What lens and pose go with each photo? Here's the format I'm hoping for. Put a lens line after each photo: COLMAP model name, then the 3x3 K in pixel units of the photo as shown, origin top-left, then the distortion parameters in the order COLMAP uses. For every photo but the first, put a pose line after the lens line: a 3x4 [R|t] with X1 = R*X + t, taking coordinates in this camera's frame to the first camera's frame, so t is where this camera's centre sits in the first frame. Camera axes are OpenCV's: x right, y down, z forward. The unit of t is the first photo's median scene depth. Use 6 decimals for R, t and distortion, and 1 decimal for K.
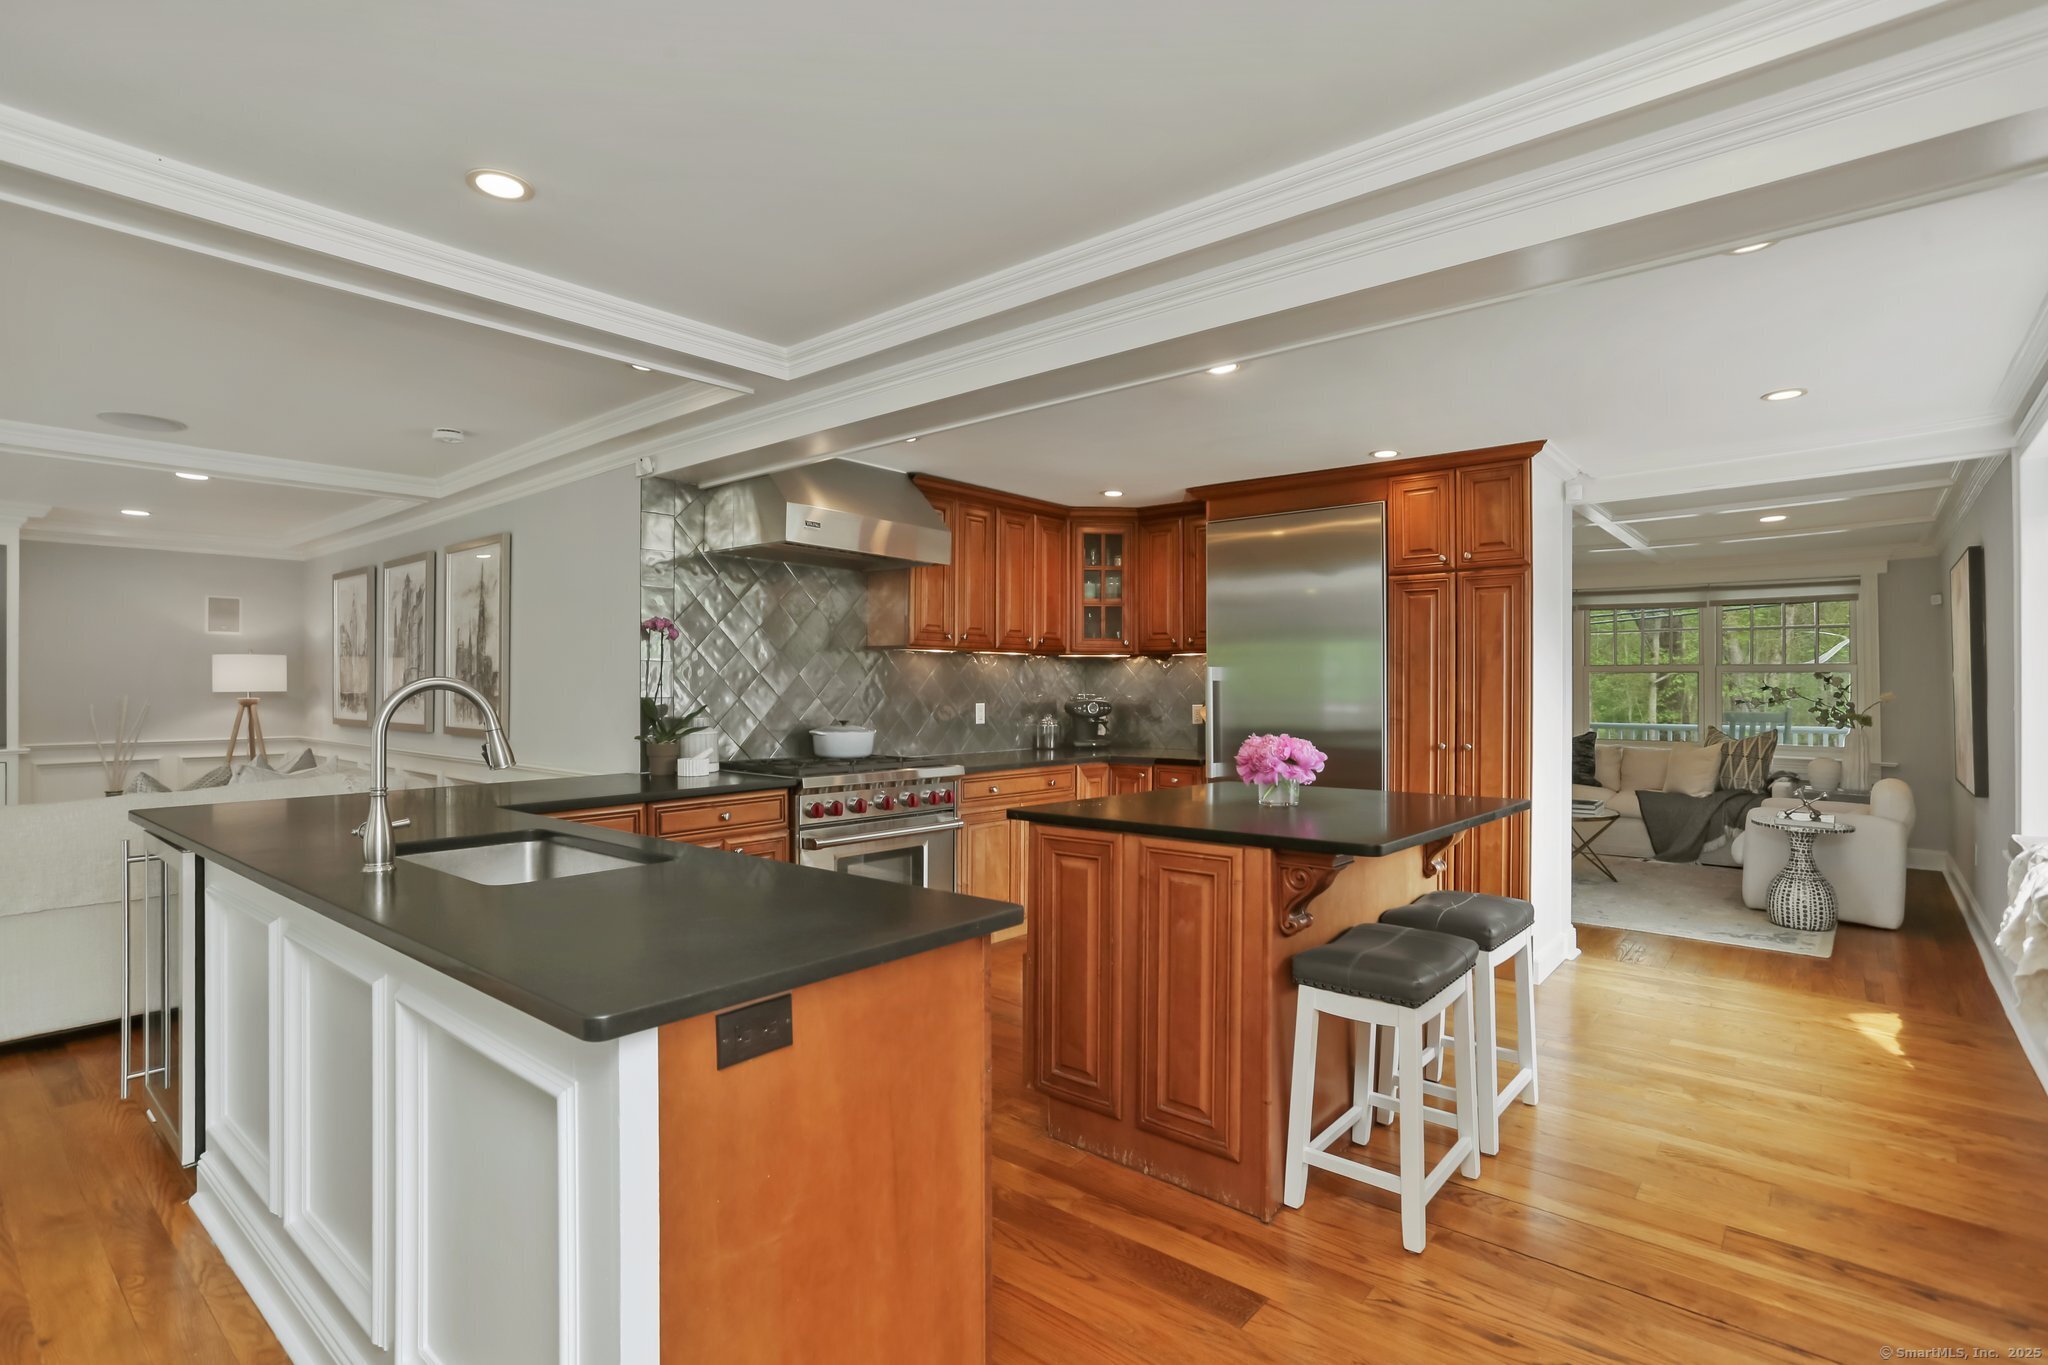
lens RADIAL K [[978.8, 0, 1023.8], [0, 978.8, 672.4], [0, 0, 1]] dist [-0.013656, 0.001464]
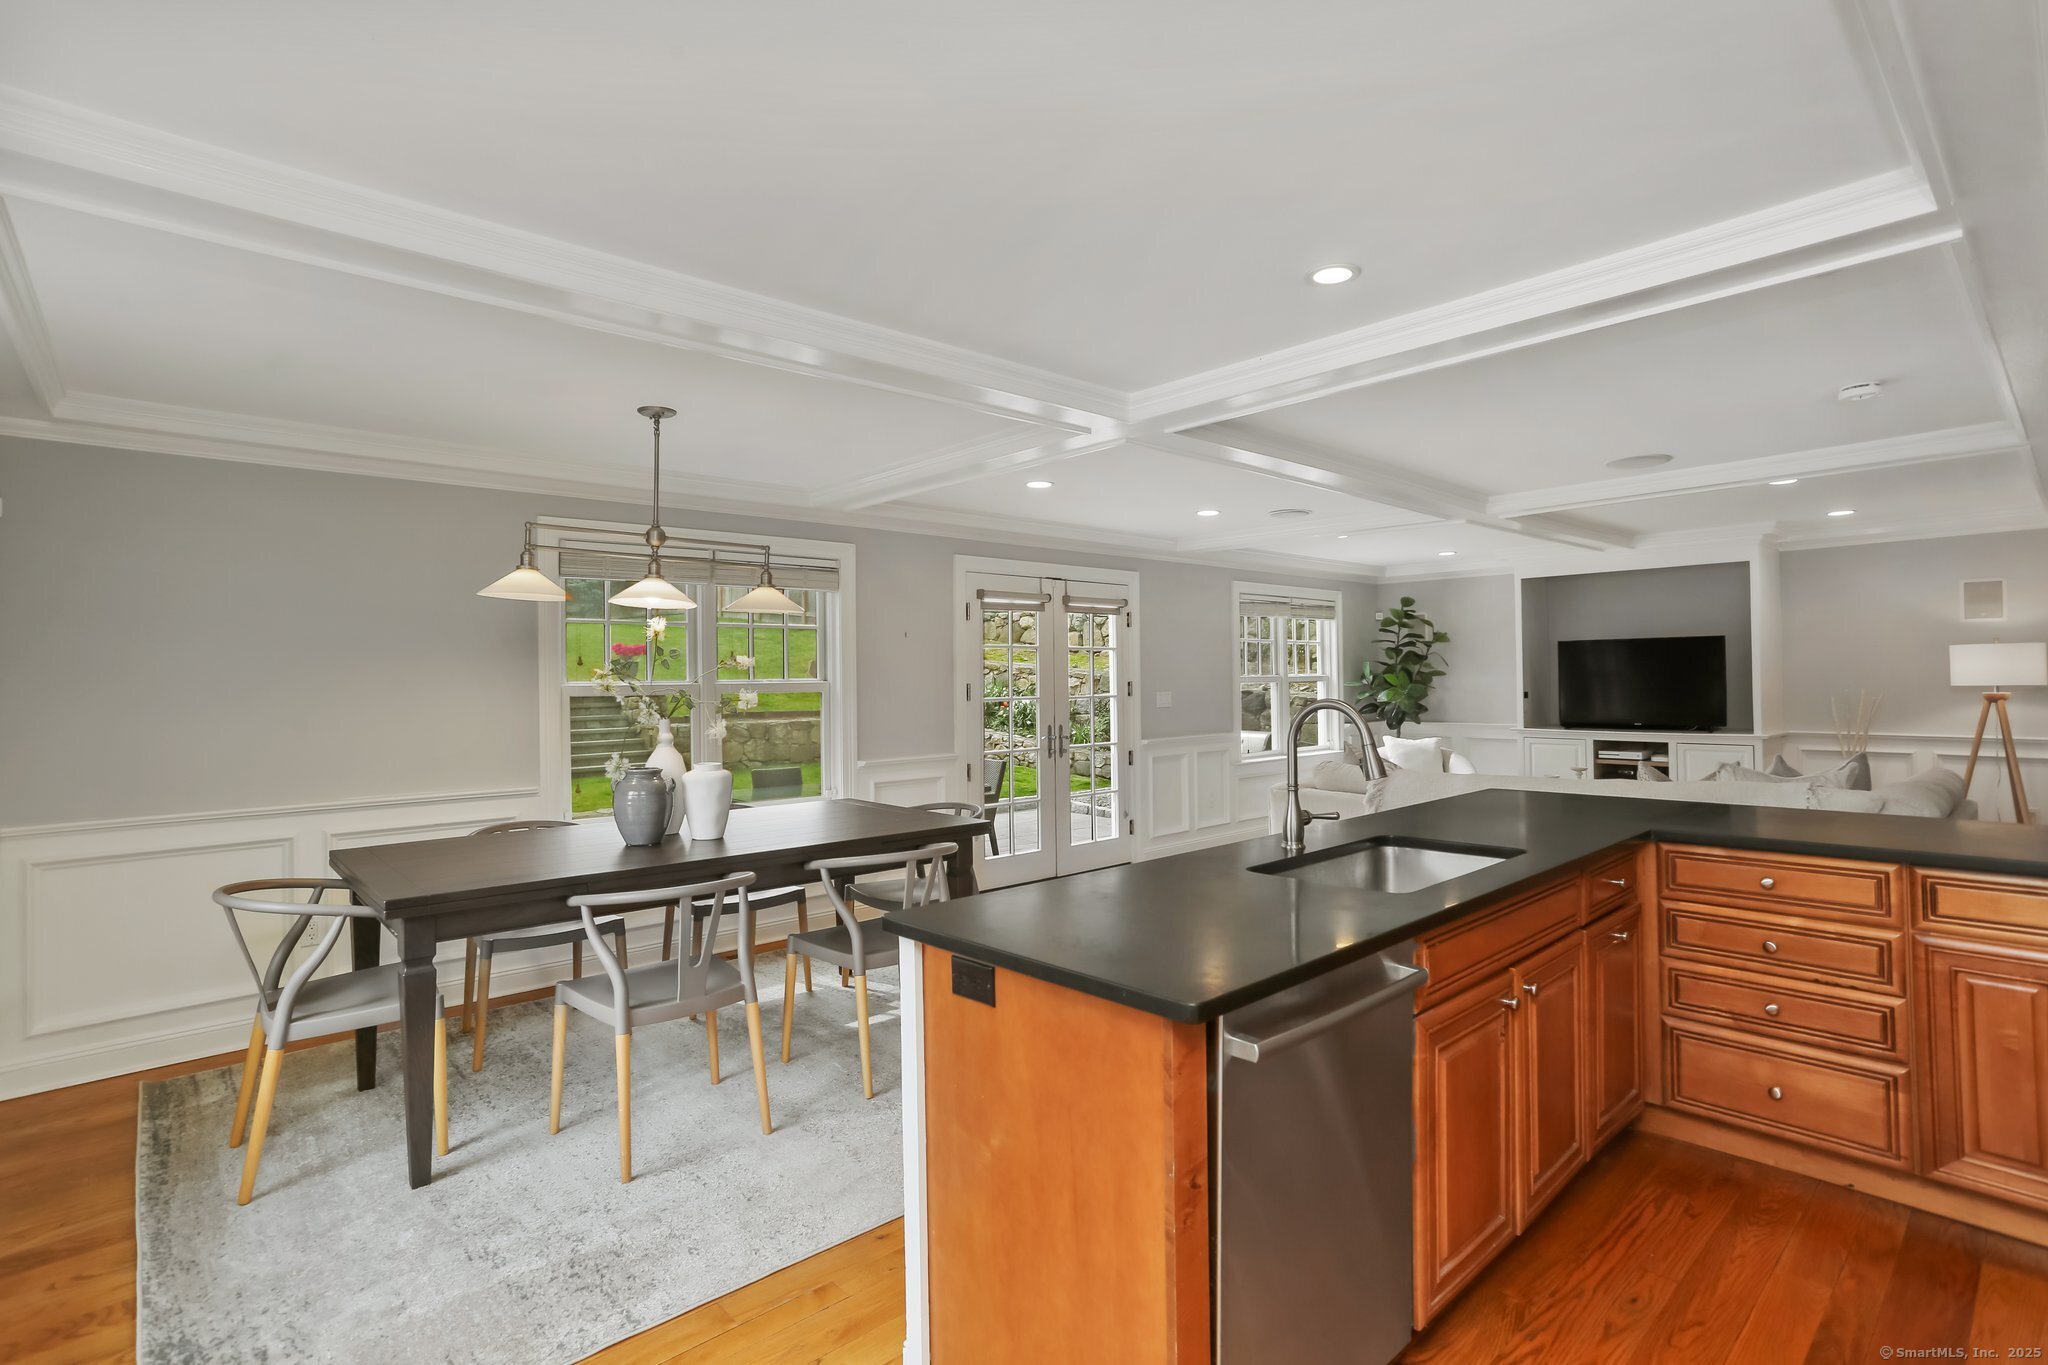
lens RADIAL K [[978.8, 0, 1023.8], [0, 978.8, 672.4], [0, 0, 1]] dist [-0.013656, 0.001464]
pose [[-0.126452, -0.003588, -0.991966, 0.280322], [0.027696, 0.999591, -0.007146, -0.014740], [0.991586, -0.028378, -0.126301, 0.323375]]
